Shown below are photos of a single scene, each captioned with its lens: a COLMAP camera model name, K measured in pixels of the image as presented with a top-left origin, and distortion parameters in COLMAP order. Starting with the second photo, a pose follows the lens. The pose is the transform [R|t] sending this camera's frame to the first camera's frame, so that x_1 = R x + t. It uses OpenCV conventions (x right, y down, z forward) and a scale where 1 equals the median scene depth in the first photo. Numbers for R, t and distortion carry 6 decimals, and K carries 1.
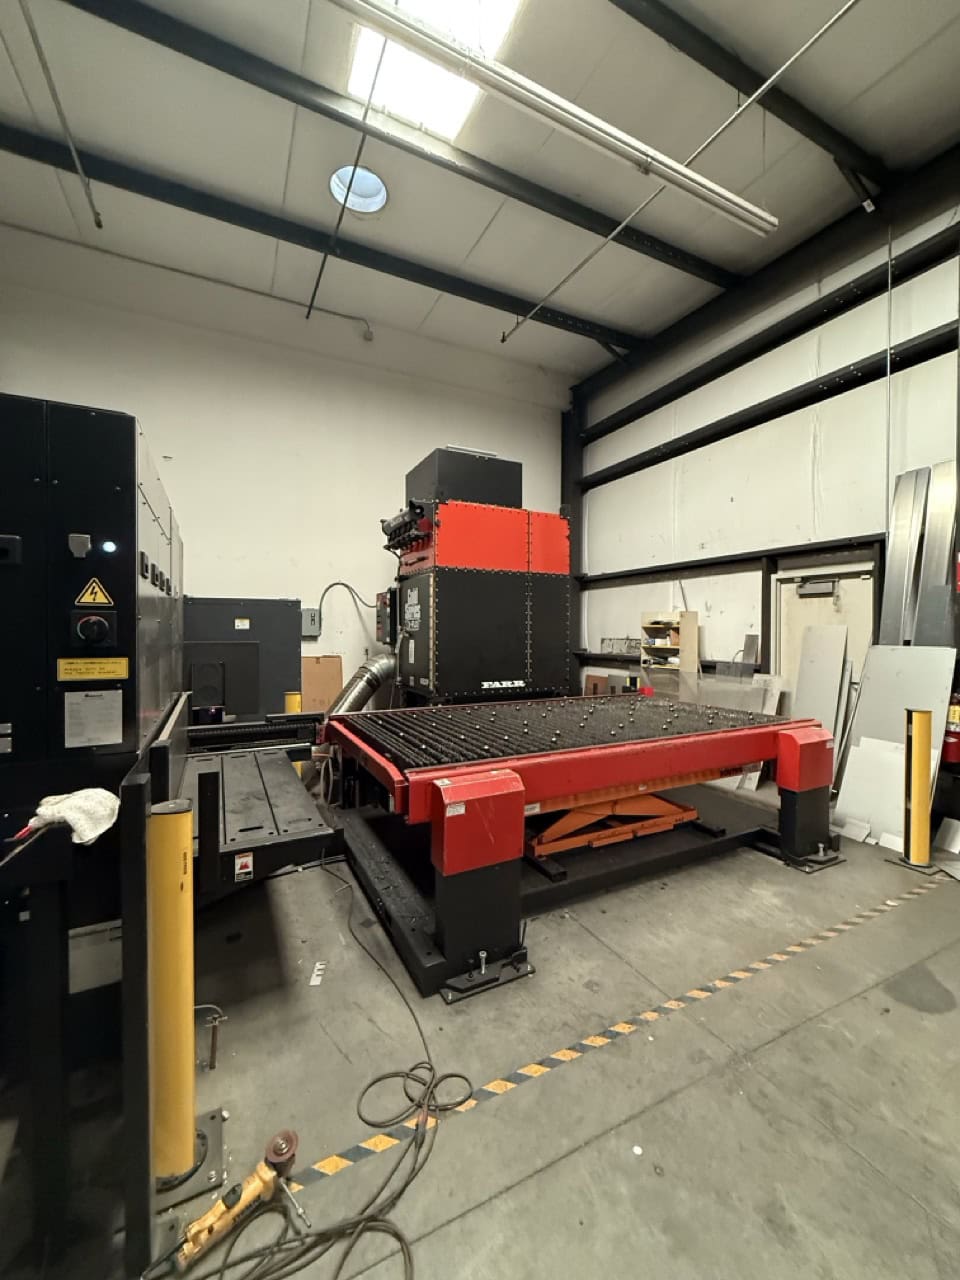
lens RADIAL K [[512.2, 0, 481.2], [0, 512.2, 634.4], [0, 0, 1]] dist [0.000613, 0.000026]
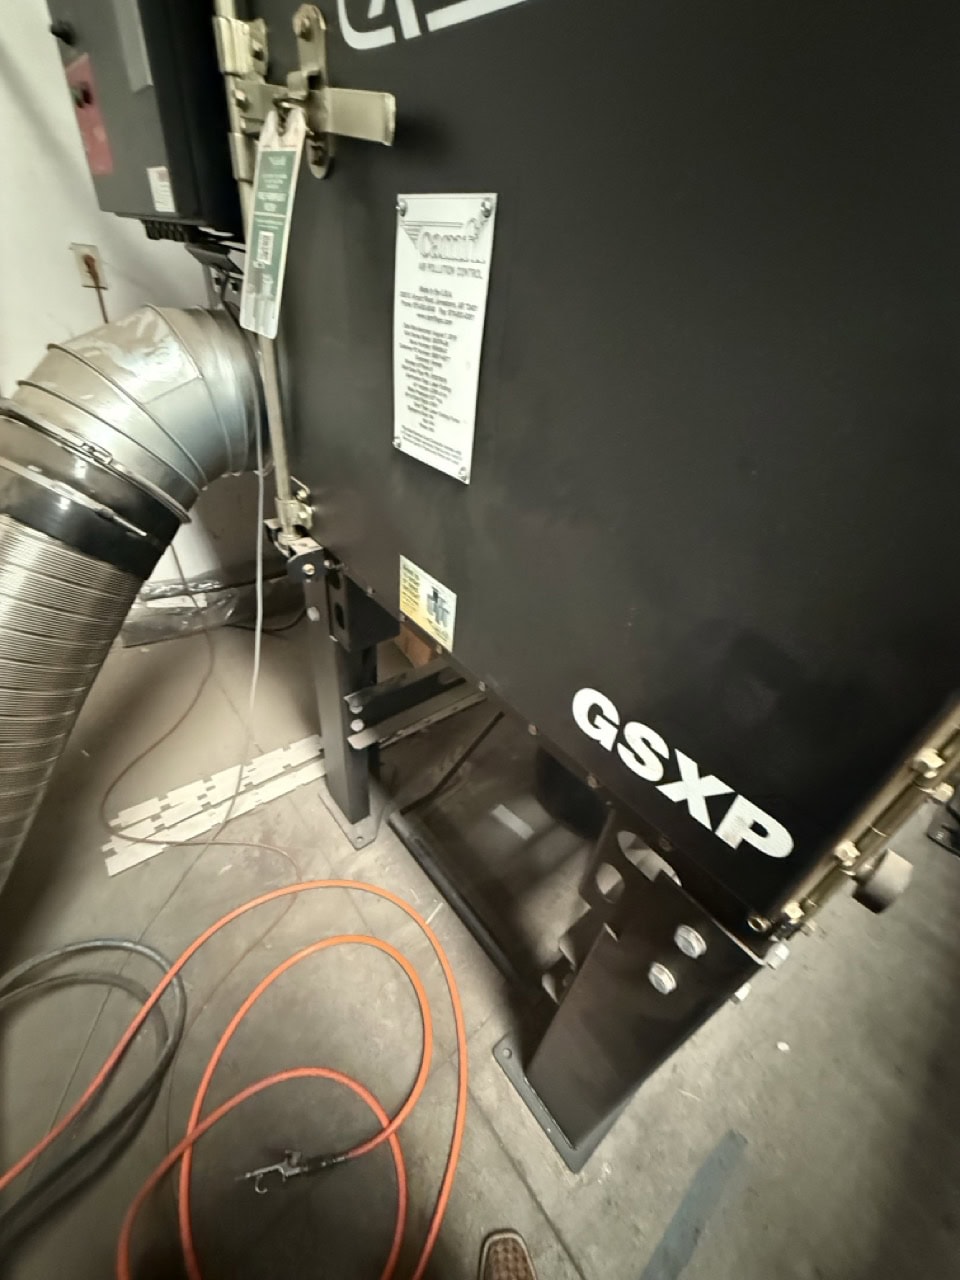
lens RADIAL K [[516.1, 0, 480.0], [0, 516.1, 640.0], [0, 0, 1]] dist [-0.001110, -0.000156]
pose [[0.968200, -0.060243, 0.242817, -0.153895], [-0.095889, 0.807093, 0.582585, 0.019947], [-0.231073, -0.587342, 0.775651, 0.877602]]
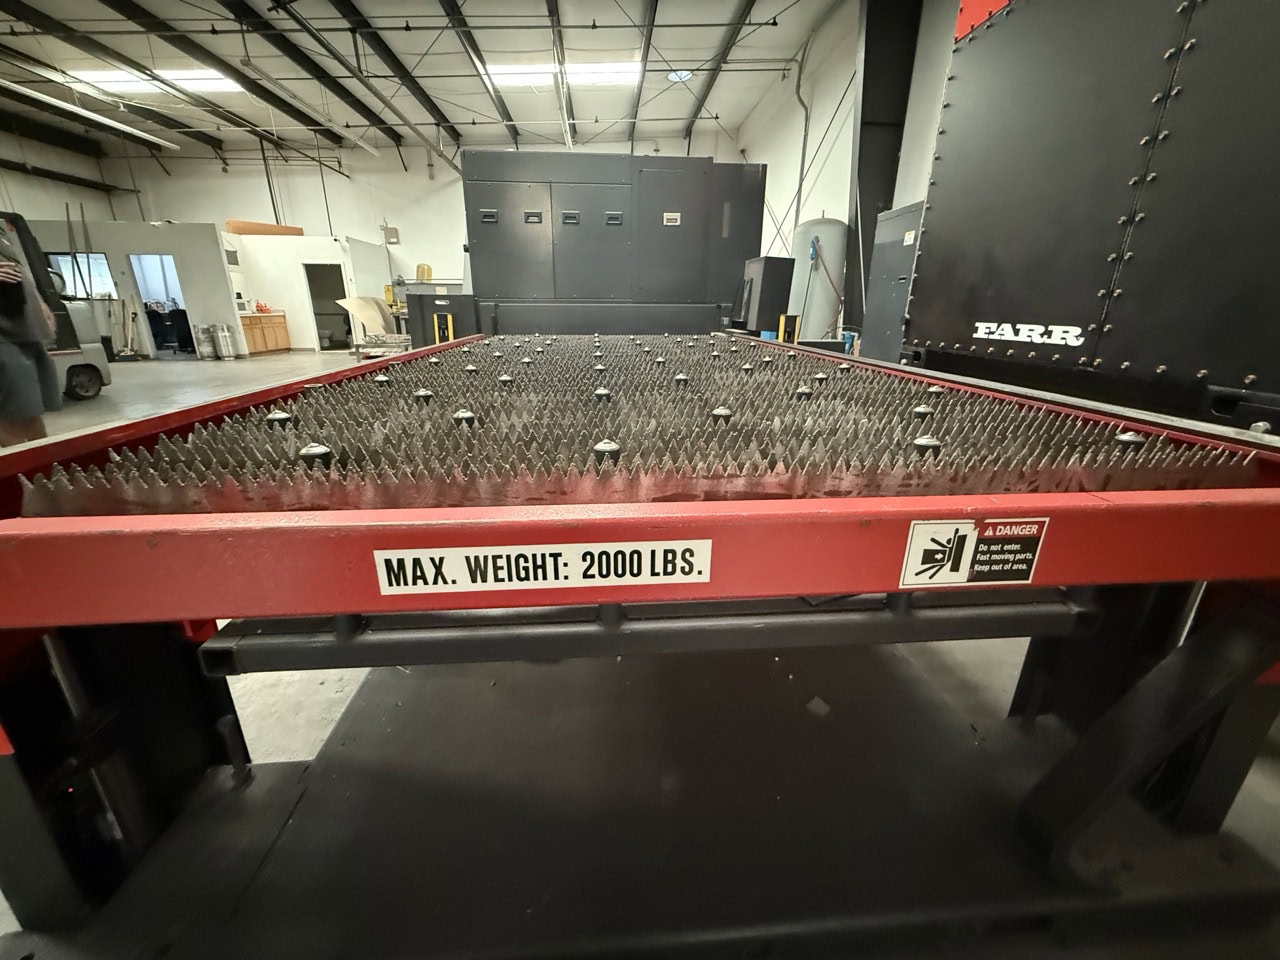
lens RADIAL K [[512.2, 0, 636.9], [0, 512.2, 475.2], [0, 0, 1]] dist [0.000613, 0.000026]
pose [[-0.389775, 0.283533, -0.876176, 0.480374], [-0.013625, 0.949544, 0.313337, 0.081305], [0.920809, 0.134069, -0.366246, 0.872259]]
